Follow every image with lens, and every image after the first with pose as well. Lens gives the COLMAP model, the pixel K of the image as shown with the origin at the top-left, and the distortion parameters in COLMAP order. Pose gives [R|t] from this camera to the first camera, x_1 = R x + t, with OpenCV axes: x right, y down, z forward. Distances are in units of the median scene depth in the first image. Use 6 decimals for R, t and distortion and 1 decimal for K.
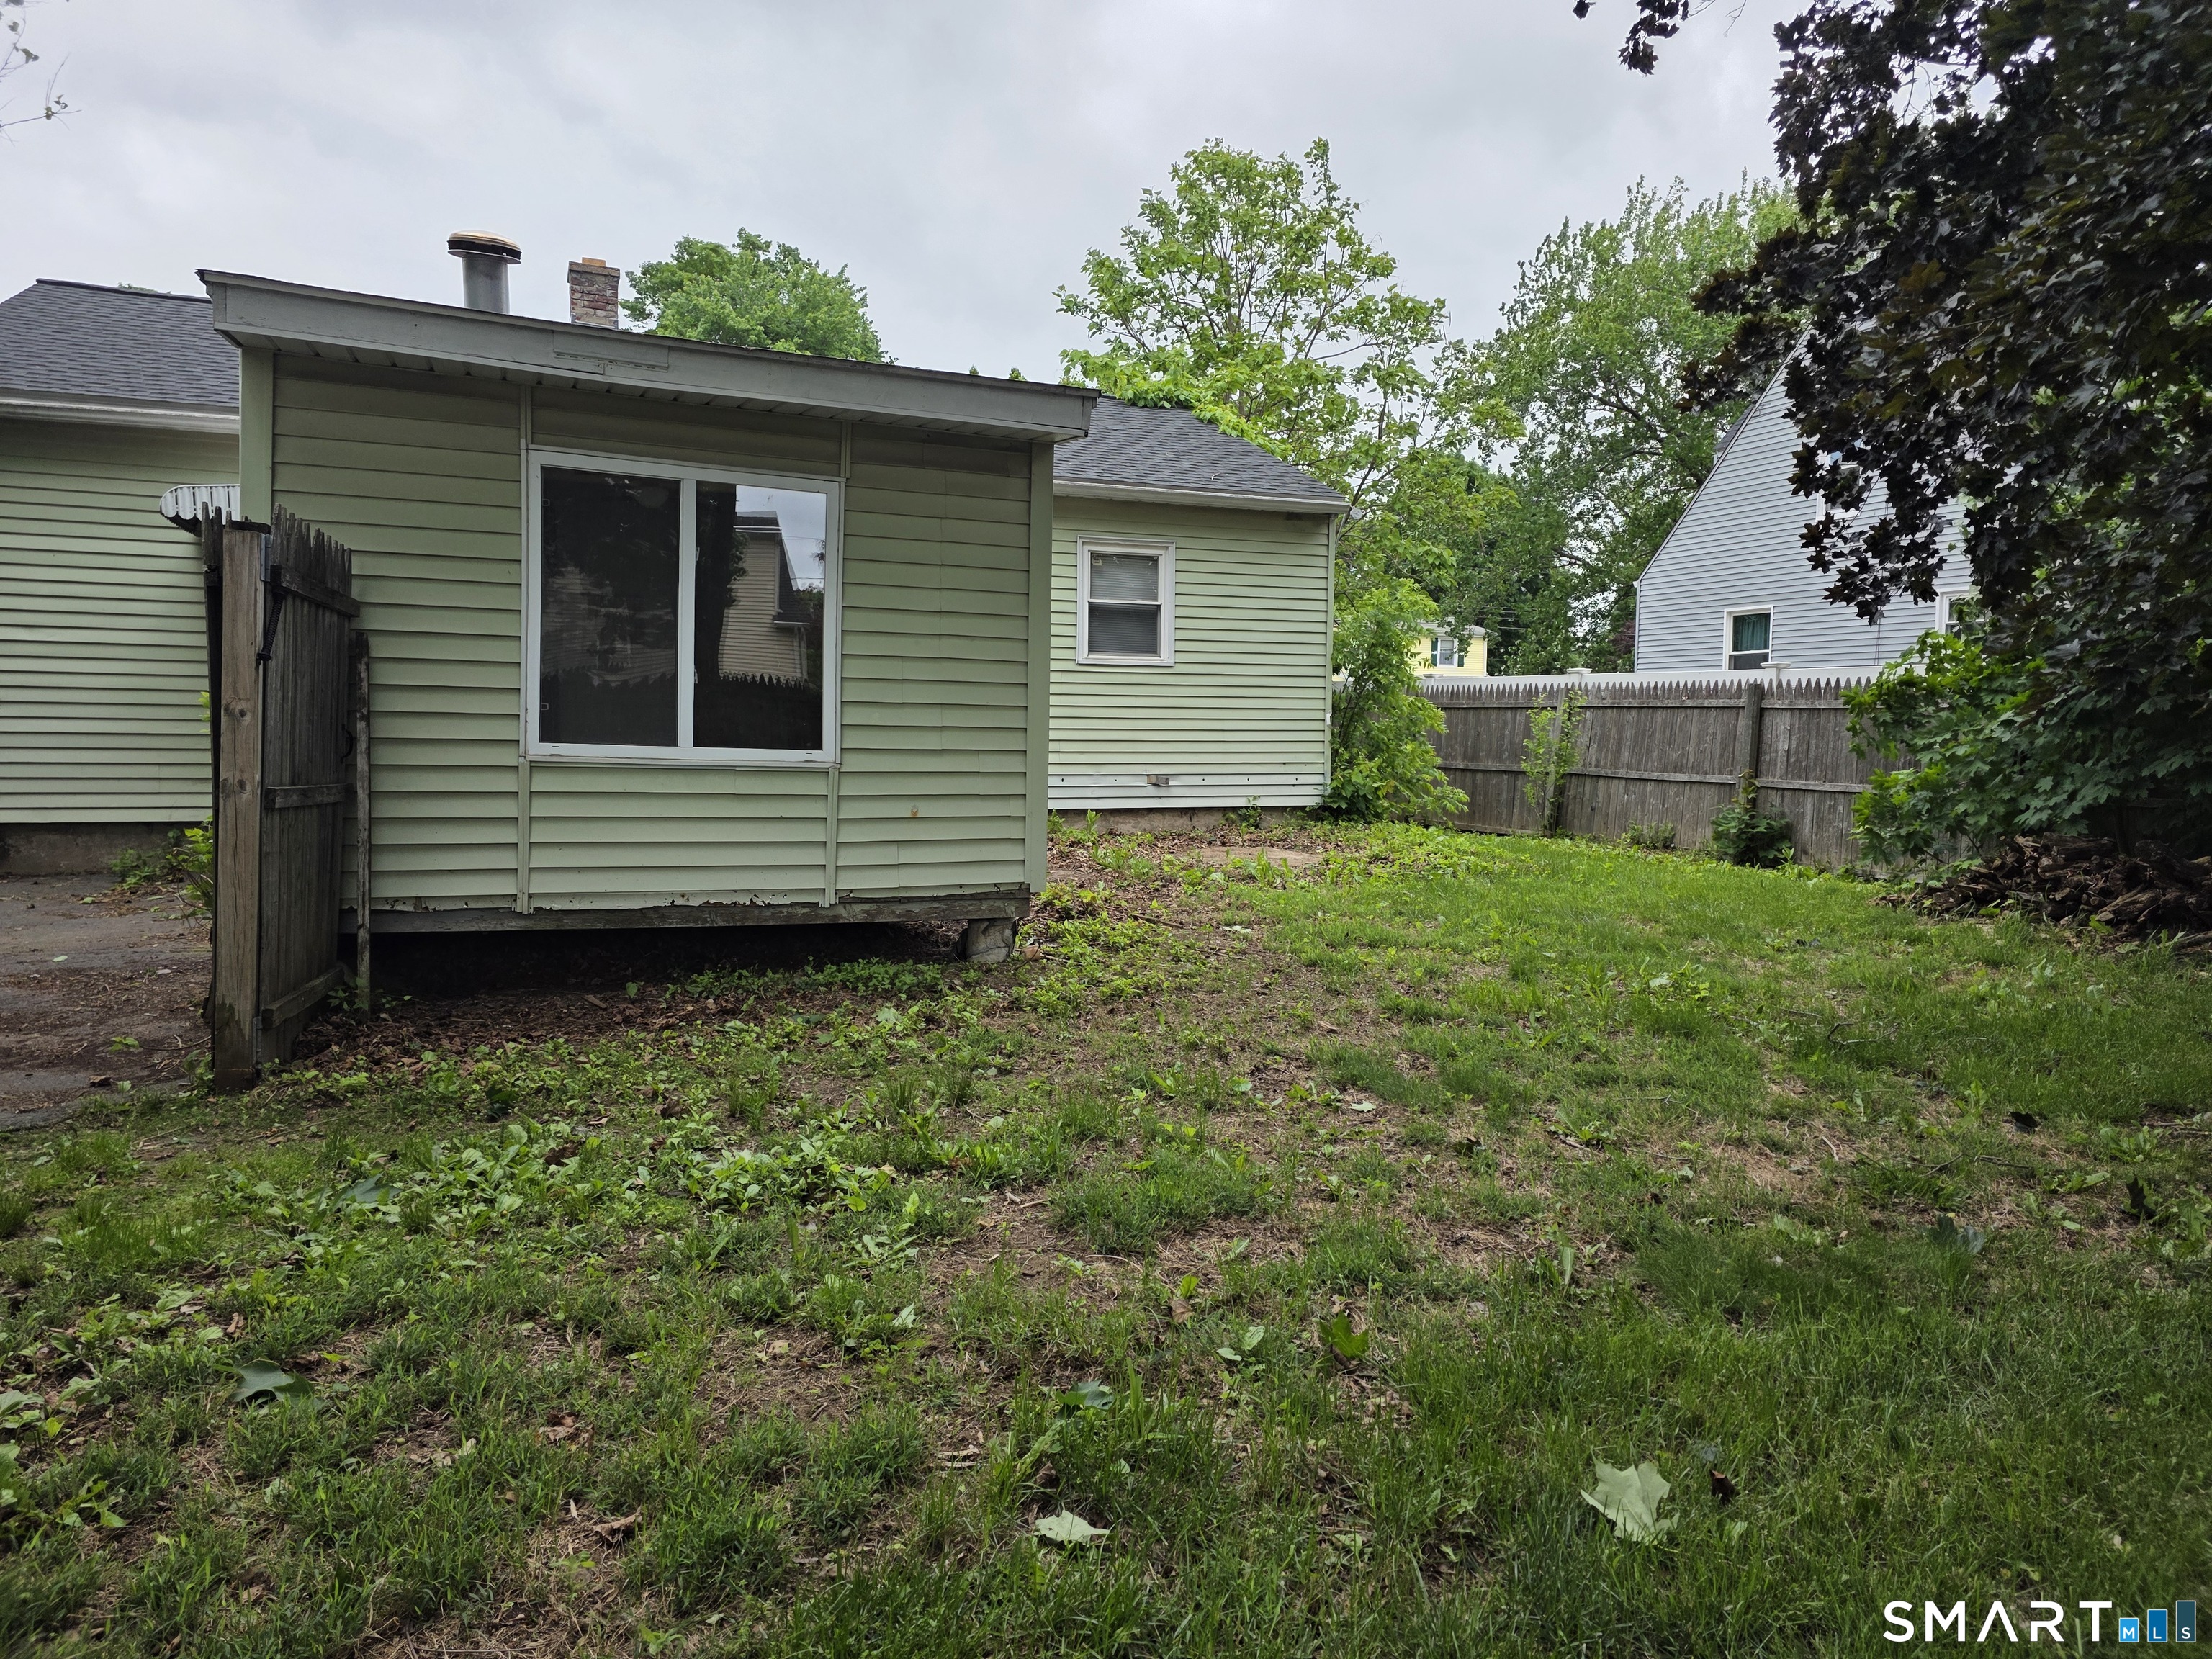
lens RADIAL K [[1476.9, 0, 1106.0], [0, 1476.9, 829.5], [0, 0, 1]] dist [0.003320, 0.000667]
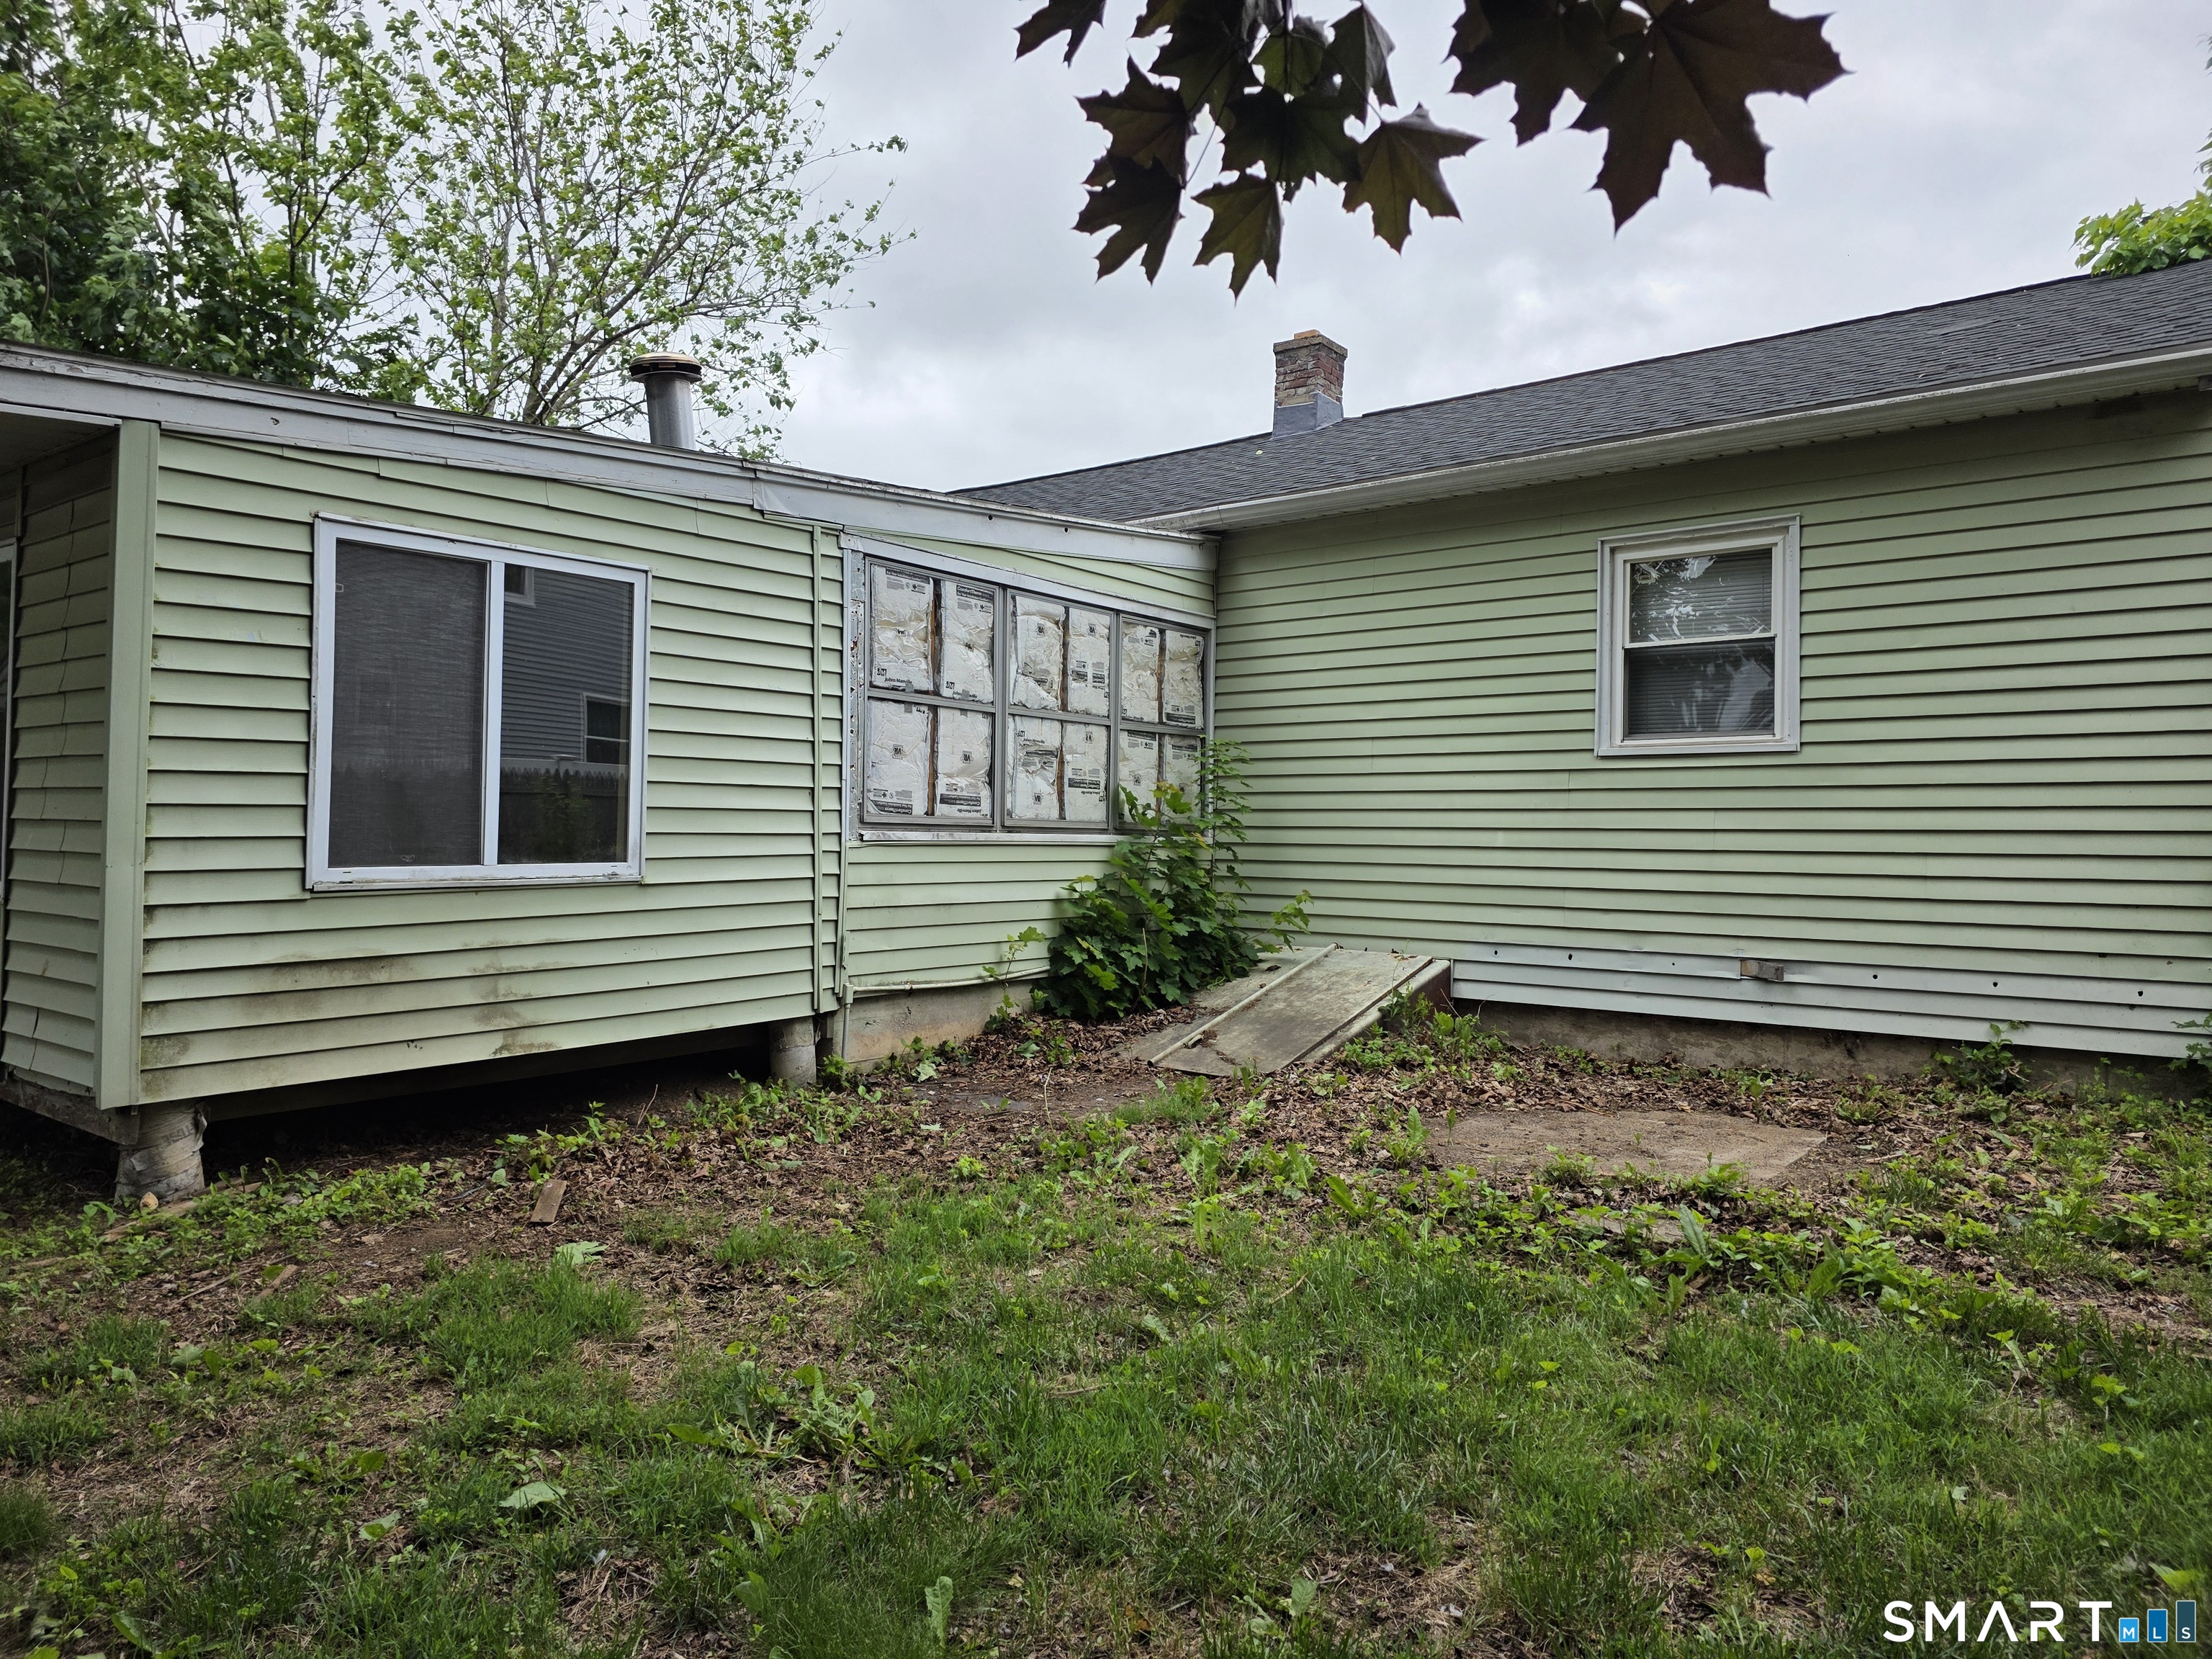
lens RADIAL K [[1476.9, 0, 1106.0], [0, 1476.9, 829.5], [0, 0, 1]] dist [0.003320, 0.000667]
pose [[0.503093, -0.015484, -0.864093, 0.372161], [-0.082143, 0.994456, -0.065645, -0.029817], [0.860320, 0.104005, 0.499032, 0.538446]]
